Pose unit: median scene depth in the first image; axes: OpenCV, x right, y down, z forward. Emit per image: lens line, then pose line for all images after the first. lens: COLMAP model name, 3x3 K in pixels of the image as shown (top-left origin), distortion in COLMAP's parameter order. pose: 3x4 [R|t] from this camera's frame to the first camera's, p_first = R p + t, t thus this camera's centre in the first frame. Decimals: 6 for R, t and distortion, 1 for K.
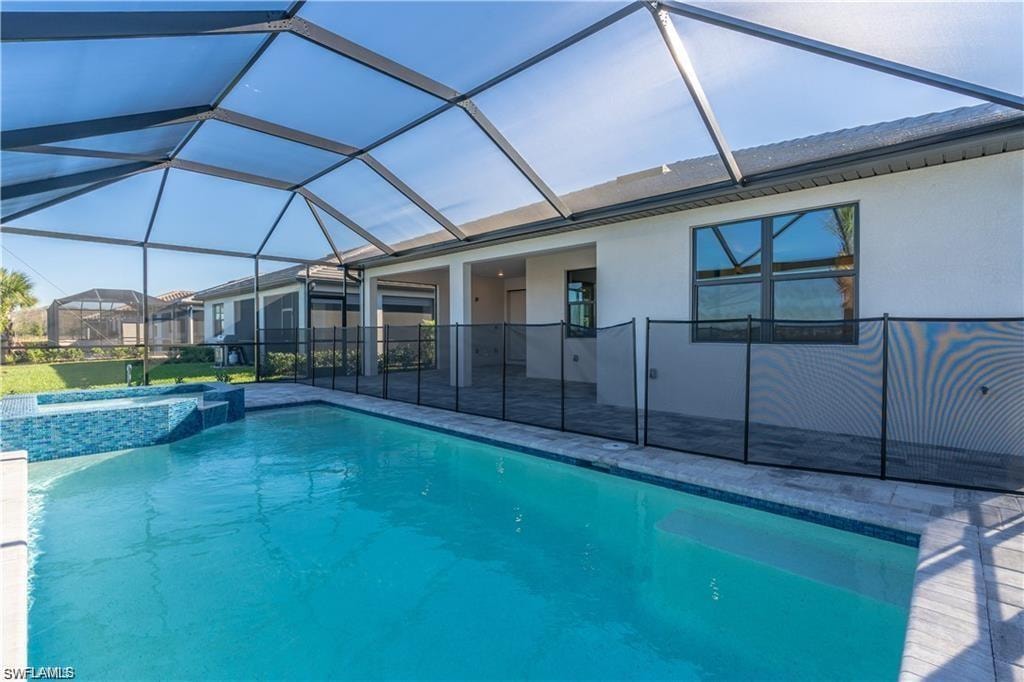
lens RADIAL K [[471.3, 0, 500.3], [0, 471.3, 338.2], [0, 0, 1]] dist [-0.000209, -0.000008]
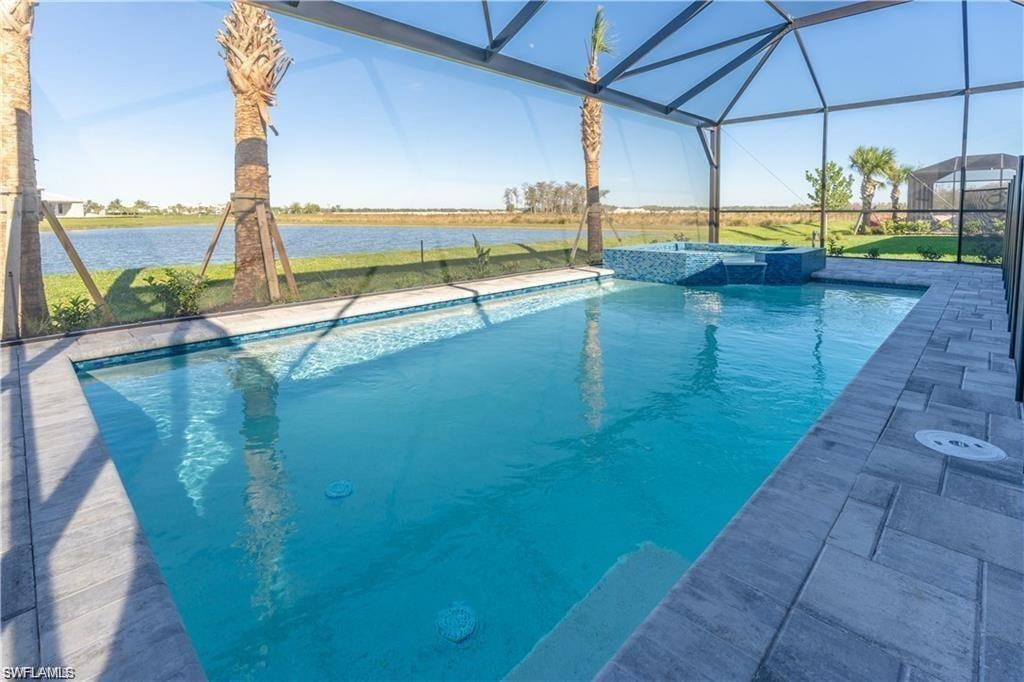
lens RADIAL K [[471.3, 0, 500.3], [0, 471.3, 338.2], [0, 0, 1]] dist [-0.000209, -0.000008]
pose [[-0.008642, 0.260977, -0.965306, 0.534344], [-0.008743, 0.965286, 0.261050, 0.040853], [0.999924, 0.010696, -0.006060, 0.557765]]
